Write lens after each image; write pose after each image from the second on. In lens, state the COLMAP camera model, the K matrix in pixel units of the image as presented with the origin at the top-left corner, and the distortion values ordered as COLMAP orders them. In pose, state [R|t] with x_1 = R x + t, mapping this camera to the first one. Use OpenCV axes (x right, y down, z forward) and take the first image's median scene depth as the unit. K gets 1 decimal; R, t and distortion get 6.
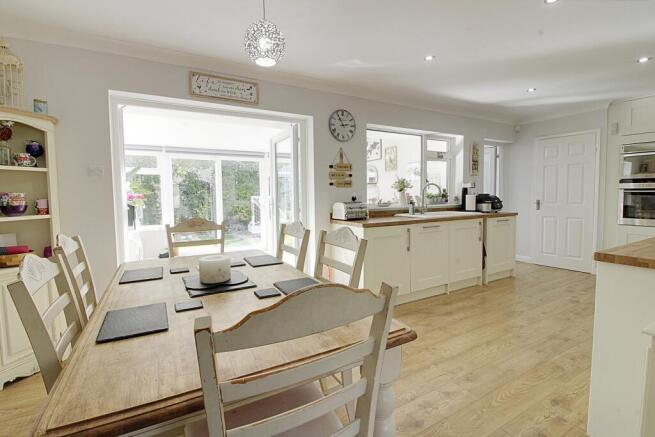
lens RADIAL K [[310.4, 0, 330.6], [0, 310.4, 211.0], [0, 0, 1]] dist [-0.010790, -0.000981]
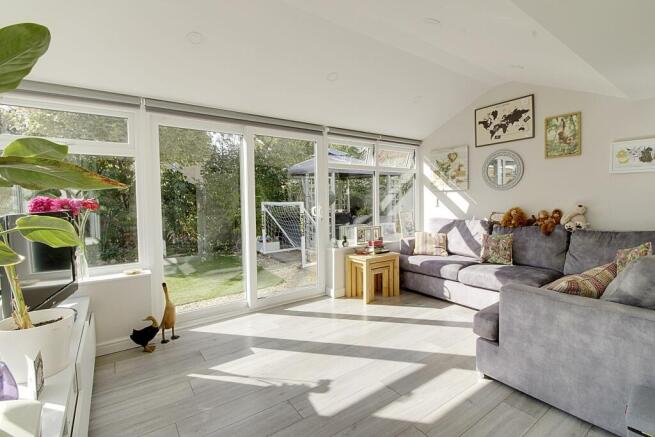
lens RADIAL K [[310.4, 0, 330.6], [0, 310.4, 211.0], [0, 0, 1]] dist [-0.010790, -0.000981]
pose [[0.995386, -0.005990, 0.095768, -0.400053], [0.007617, 0.999833, -0.016636, -0.034127], [-0.095652, 0.017289, 0.995265, 0.674486]]
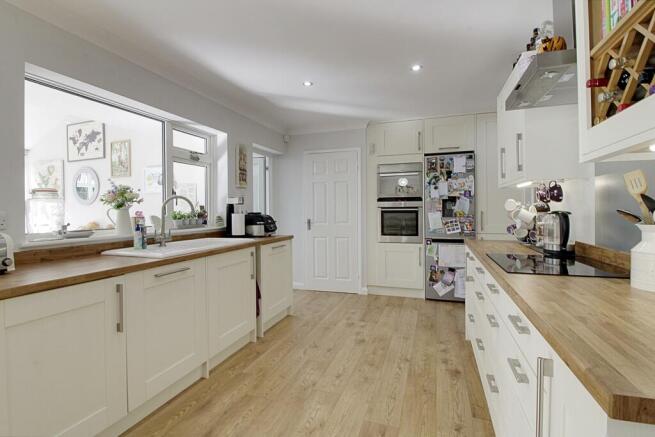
lens RADIAL K [[310.4, 0, 330.6], [0, 310.4, 211.0], [0, 0, 1]] dist [-0.010790, -0.000981]
pose [[0.753404, 0.002674, 0.657553, 0.140288], [0.034958, 0.998415, -0.044113, -0.019540], [-0.656628, 0.056222, 0.752116, 0.316806]]
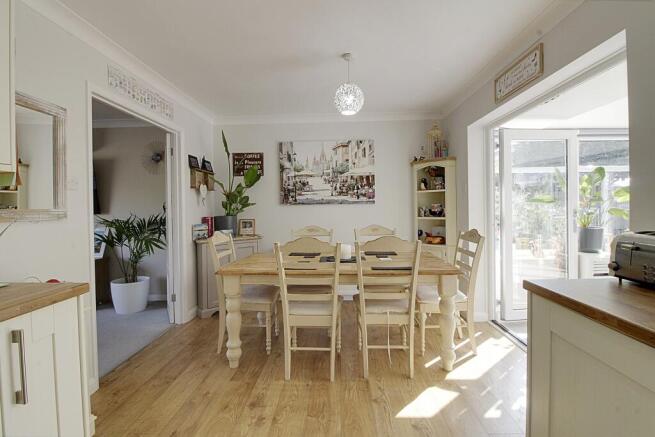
lens RADIAL K [[310.4, 0, 330.6], [0, 310.4, 211.0], [0, 0, 1]] dist [-0.010790, -0.000981]
pose [[-0.523359, 0.030092, -0.851581, 0.420193], [-0.028995, 0.998169, 0.053091, -0.047103], [0.851619, 0.052478, -0.521528, 0.691977]]
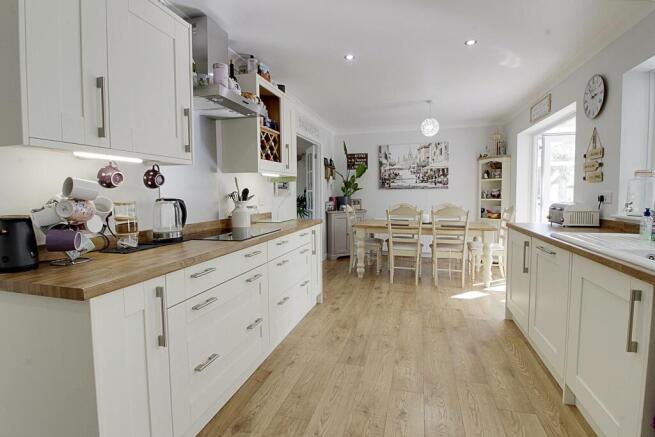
lens RADIAL K [[310.4, 0, 330.6], [0, 310.4, 211.0], [0, 0, 1]] dist [-0.010790, -0.000981]
pose [[-0.716589, 0.059131, -0.694985, 0.818870], [-0.024376, 0.993668, 0.109677, -0.061339], [0.697070, 0.095535, -0.710610, 0.907904]]
